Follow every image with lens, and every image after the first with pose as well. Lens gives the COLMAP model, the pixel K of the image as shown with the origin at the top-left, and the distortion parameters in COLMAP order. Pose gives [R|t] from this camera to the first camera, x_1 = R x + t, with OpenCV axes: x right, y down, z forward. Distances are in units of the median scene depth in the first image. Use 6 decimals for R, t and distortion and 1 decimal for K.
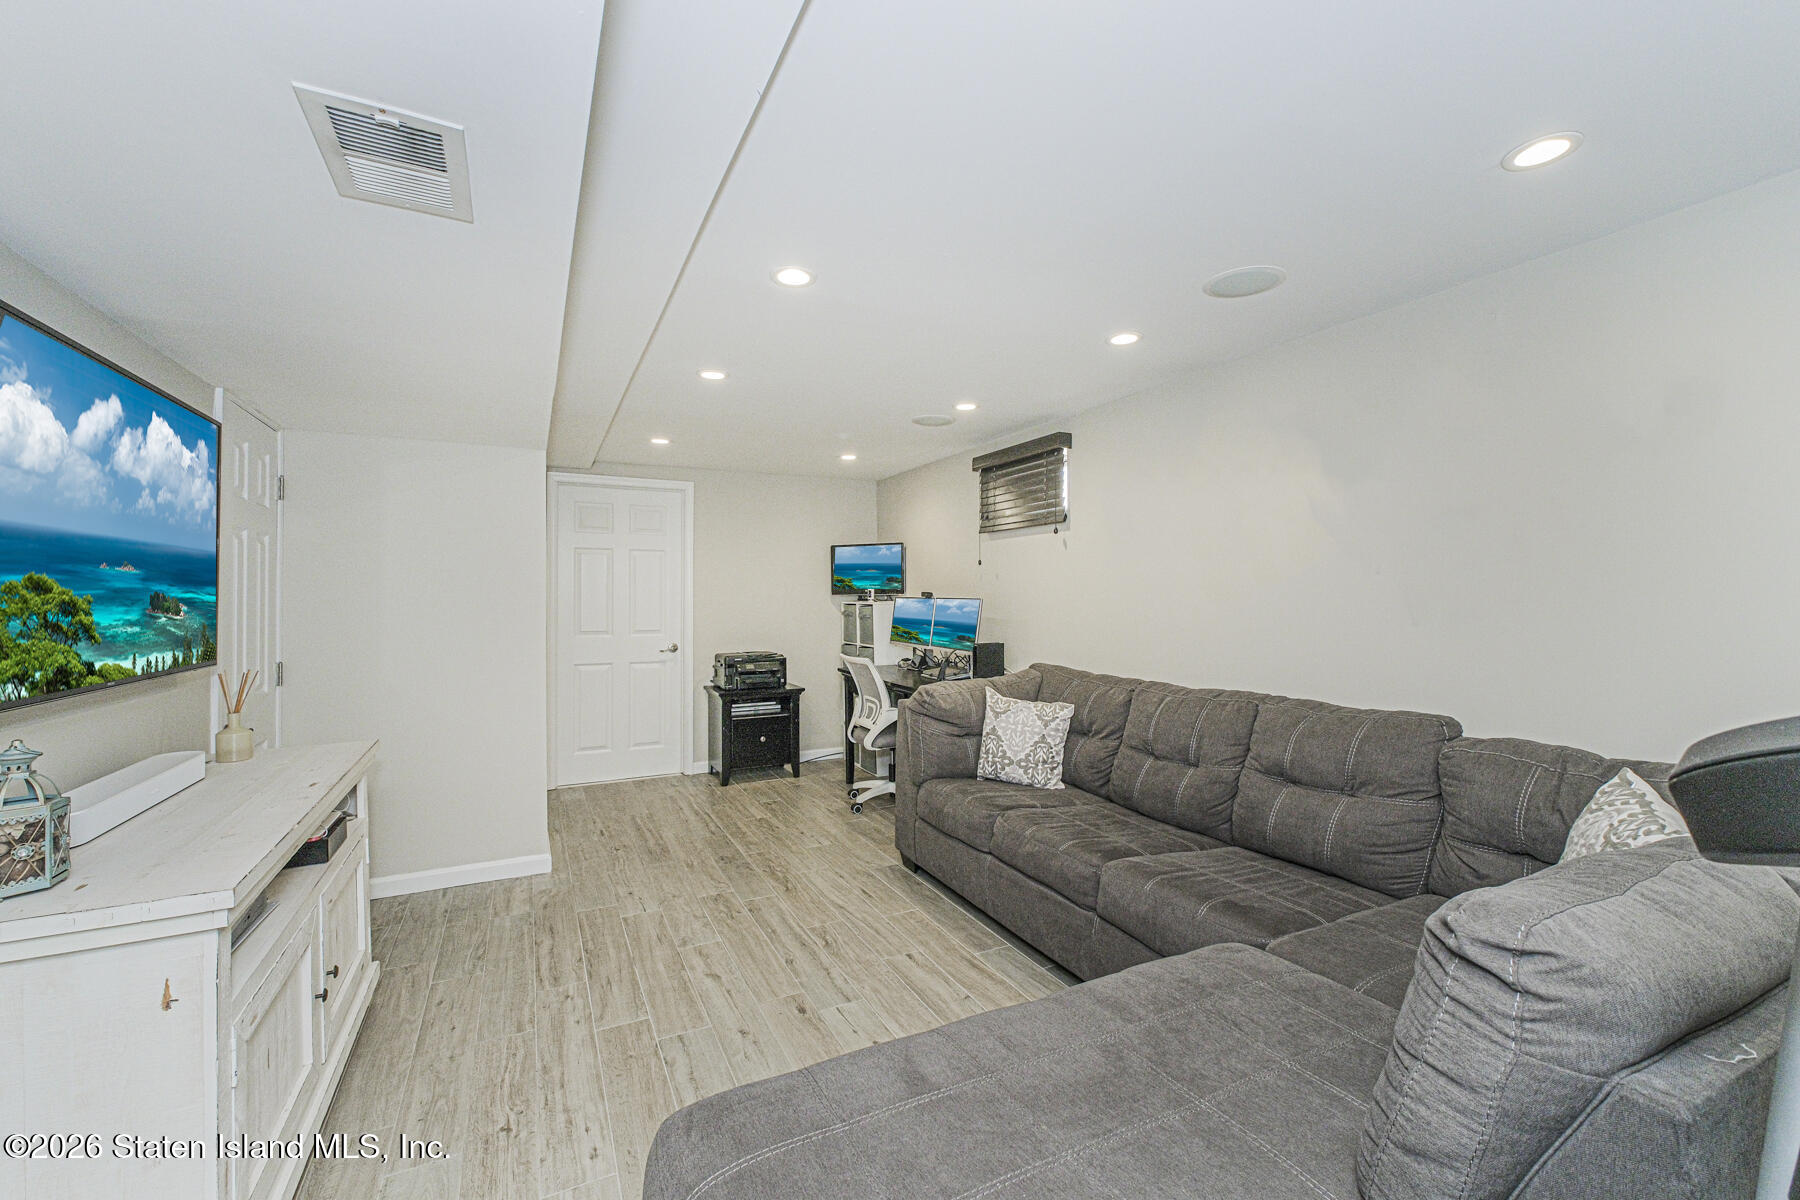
lens RADIAL K [[751.8, 0, 902.9], [0, 751.8, 597.3], [0, 0, 1]] dist [-0.001651, 0.000245]
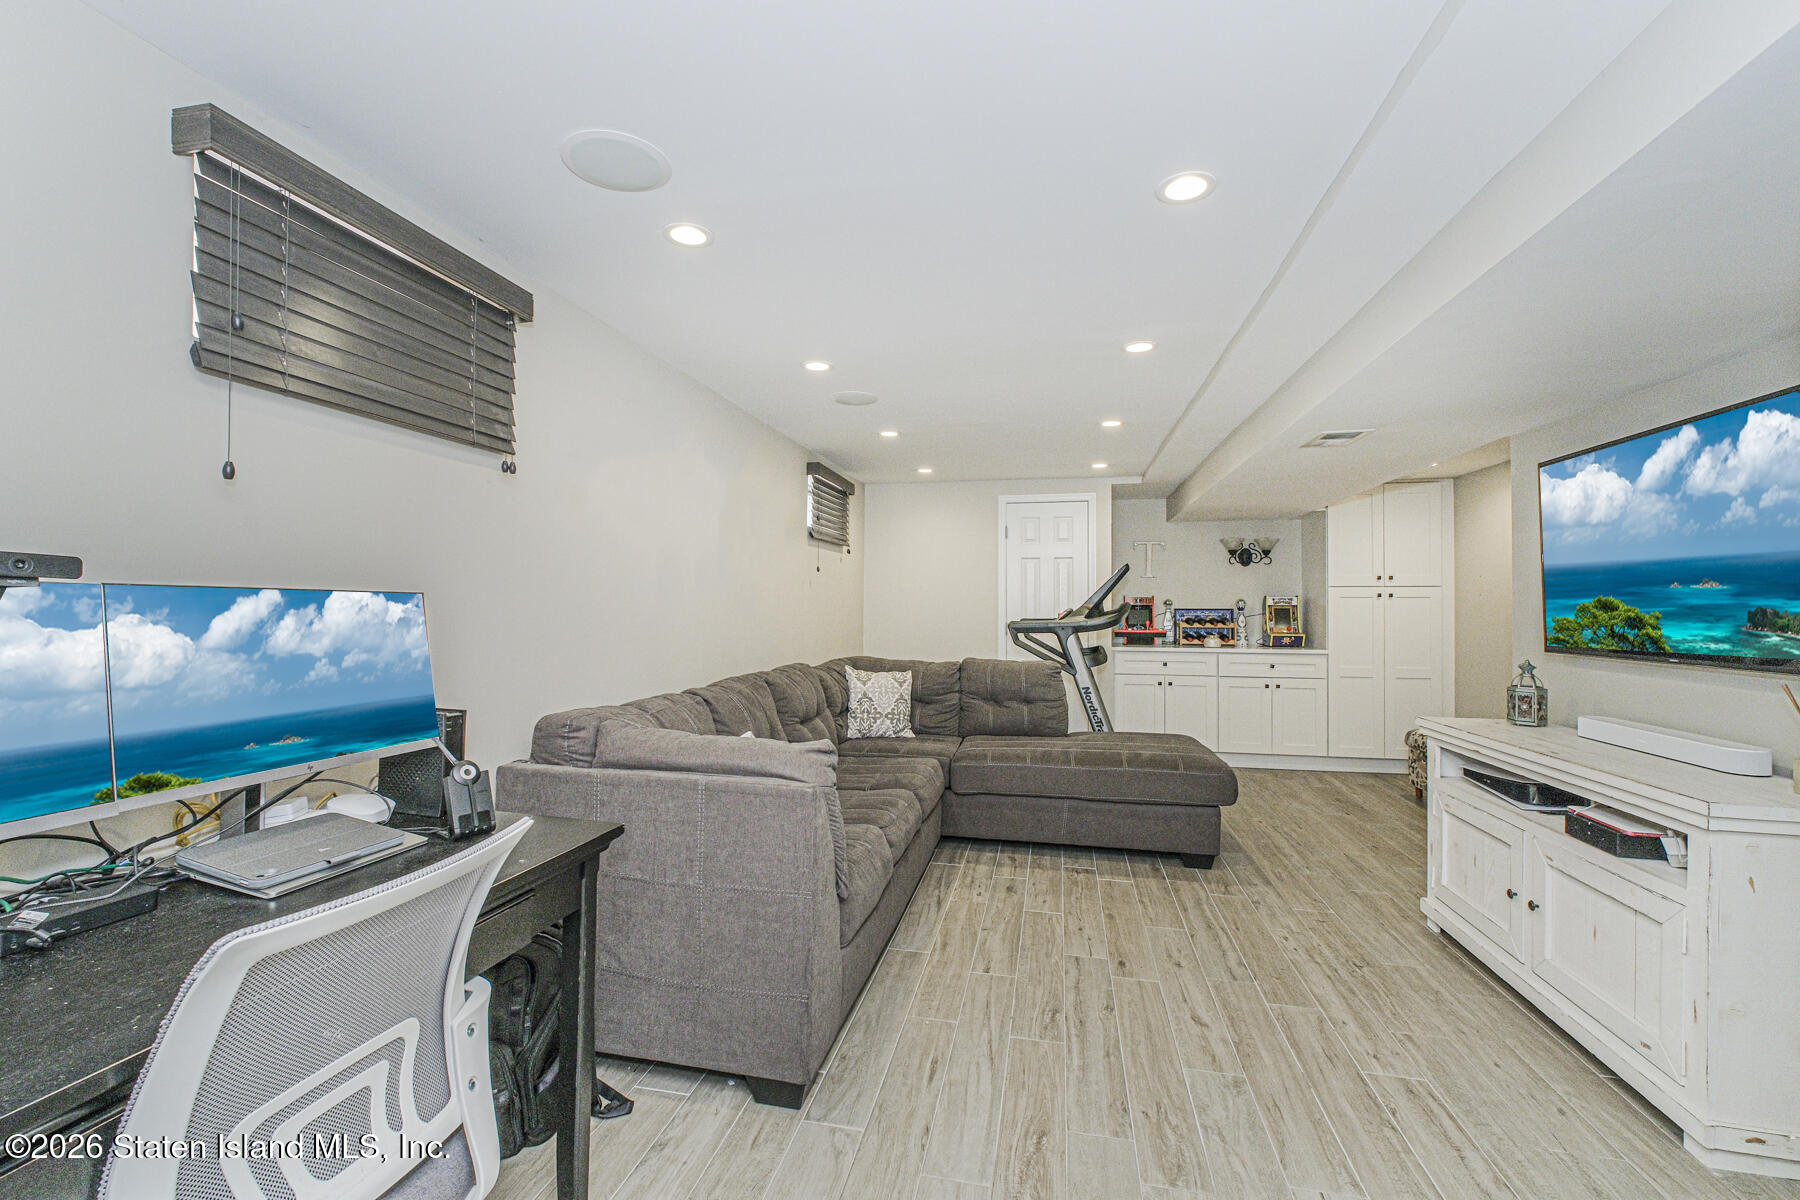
lens RADIAL K [[751.8, 0, 902.9], [0, 751.8, 597.3], [0, 0, 1]] dist [-0.001651, 0.000245]
pose [[-0.785451, 0.007059, 0.618883, -0.502543], [-0.000604, 0.999926, -0.012172, 0.014005], [-0.618923, -0.009935, -0.785389, 1.821042]]
